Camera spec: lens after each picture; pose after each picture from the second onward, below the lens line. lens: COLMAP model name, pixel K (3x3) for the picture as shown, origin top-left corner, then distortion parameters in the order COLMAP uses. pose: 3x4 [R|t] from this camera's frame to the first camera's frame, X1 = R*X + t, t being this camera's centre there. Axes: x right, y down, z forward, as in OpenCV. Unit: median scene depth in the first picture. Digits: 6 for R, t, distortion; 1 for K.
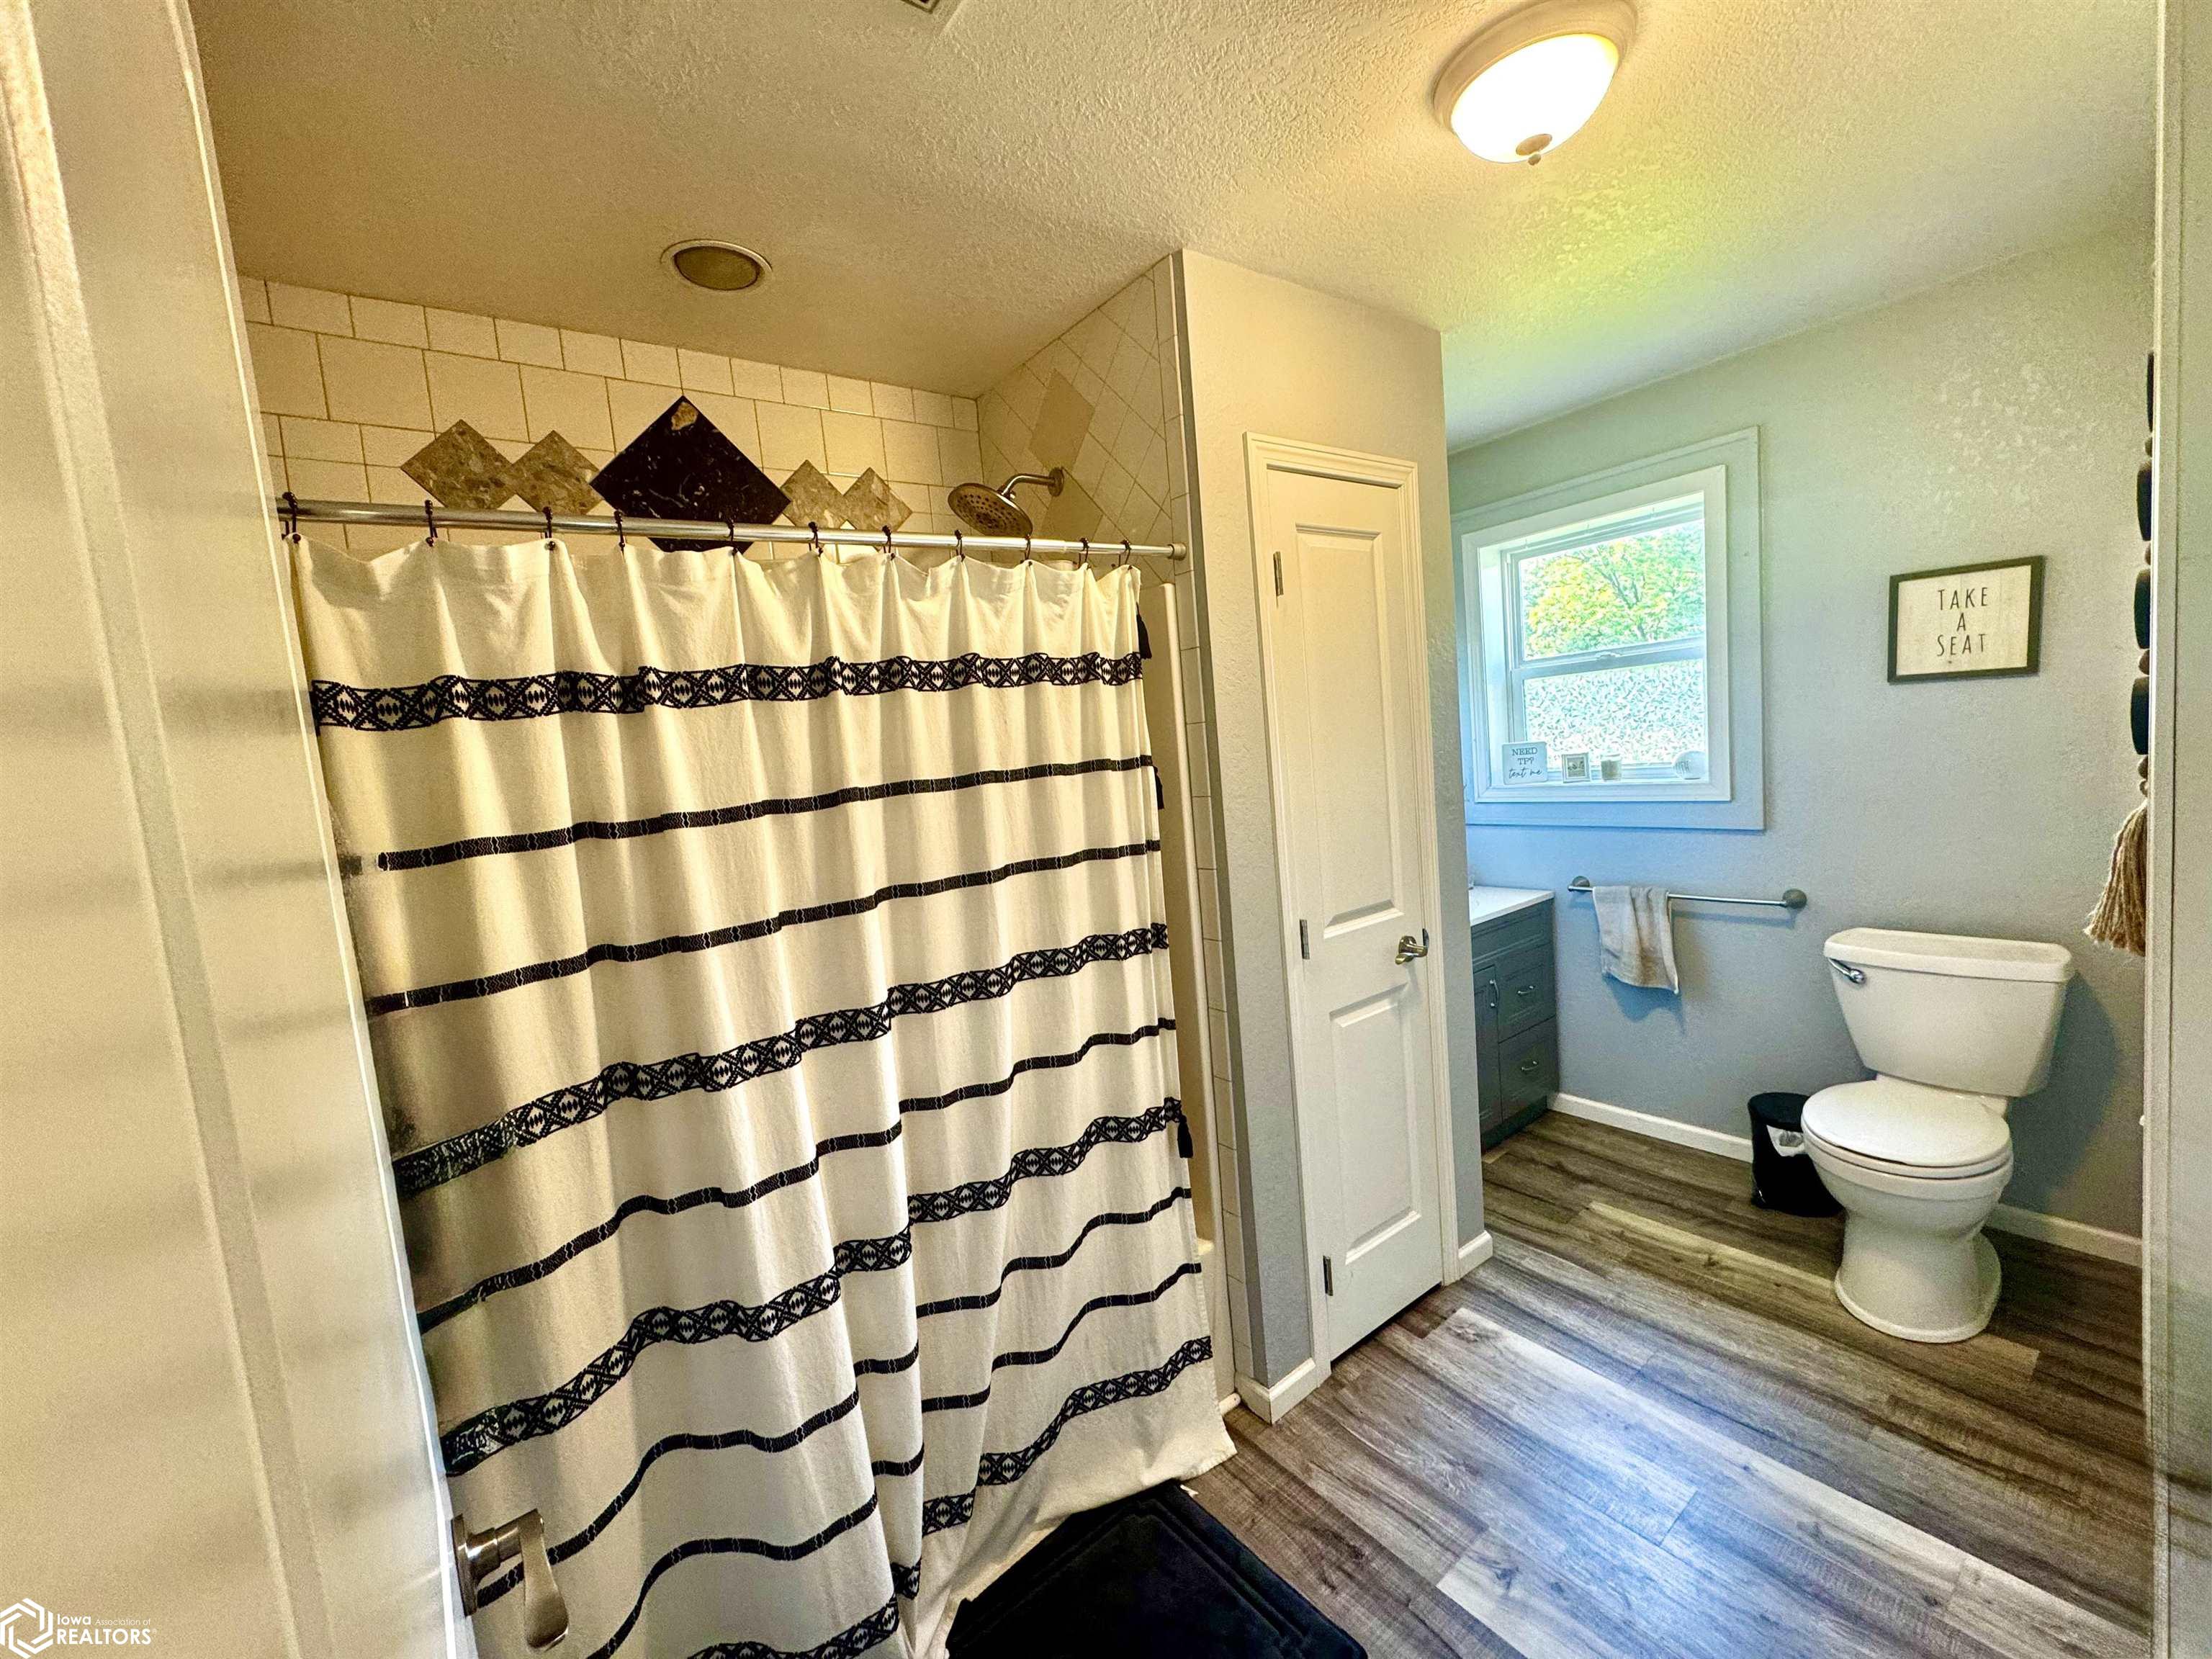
lens RADIAL K [[884.9, 0, 1106.0], [0, 884.9, 829.5], [0, 0, 1]] dist [-0.002721, 0.000575]
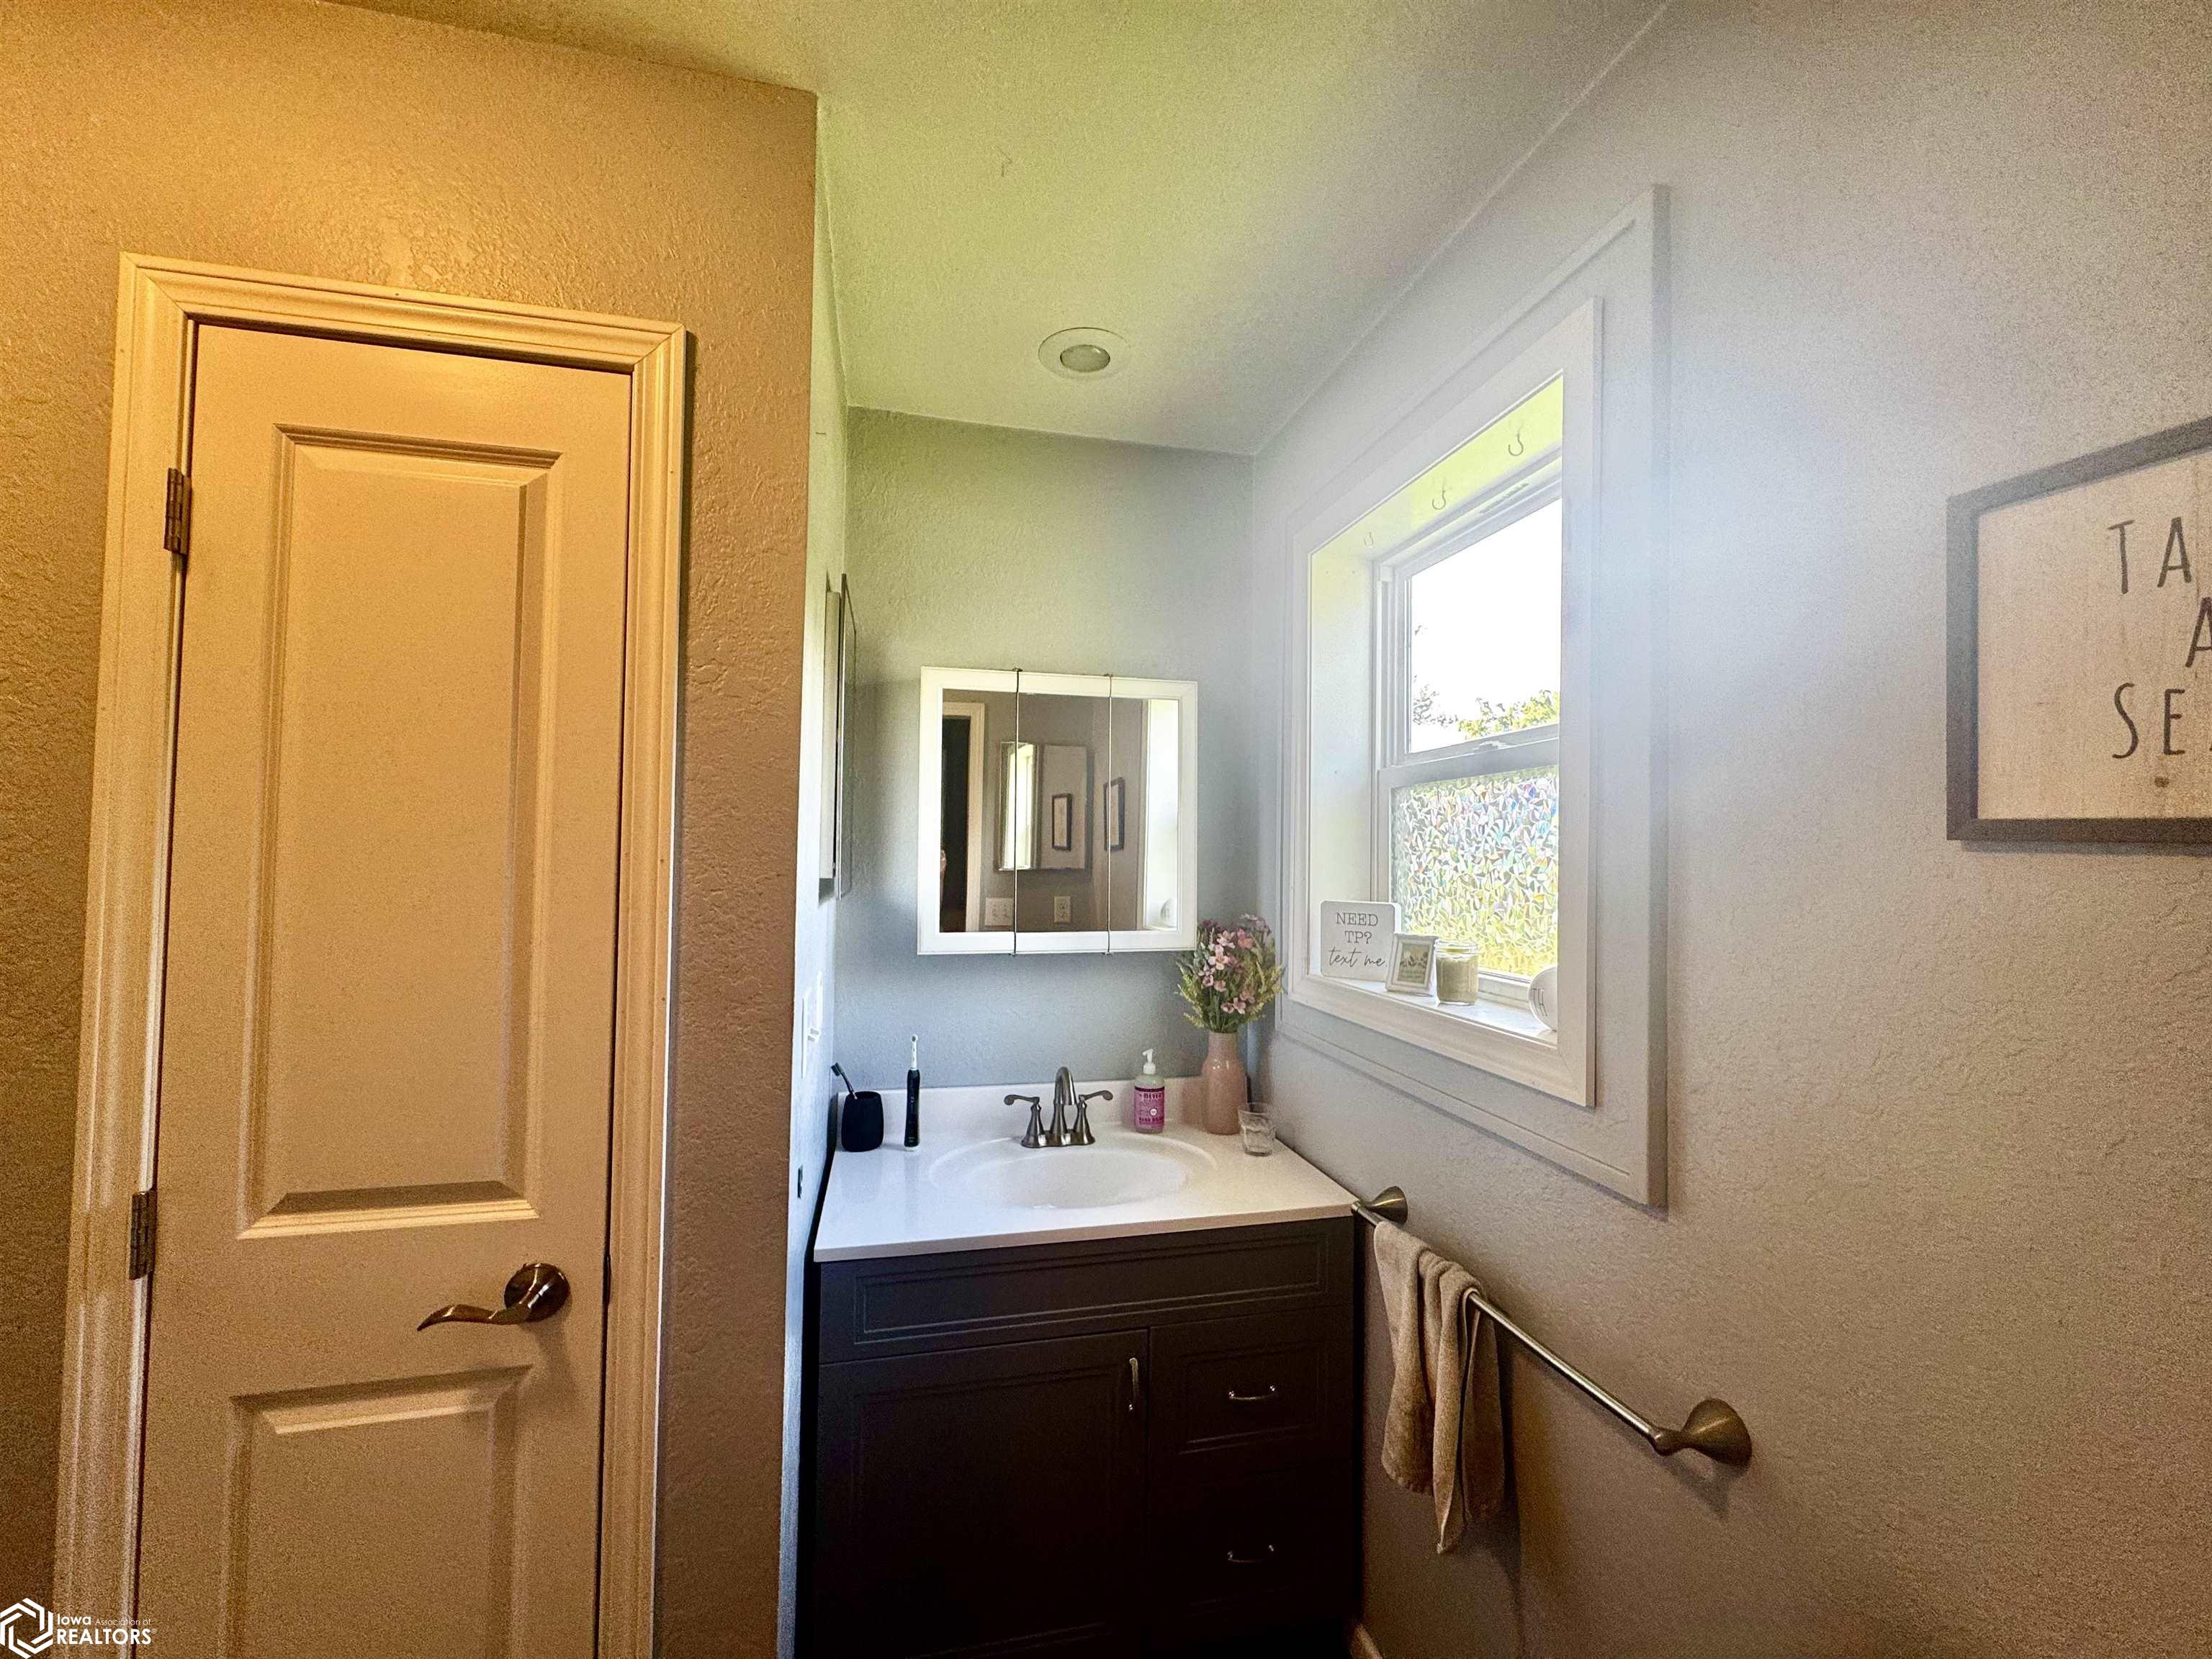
lens RADIAL K [[884.9, 0, 1106.0], [0, 884.9, 829.5], [0, 0, 1]] dist [-0.002721, 0.000575]
pose [[0.914725, 0.089537, -0.394033, 0.751269], [-0.131439, 0.988041, -0.080613, -0.108994], [0.382103, 0.125530, 0.915554, 0.618916]]
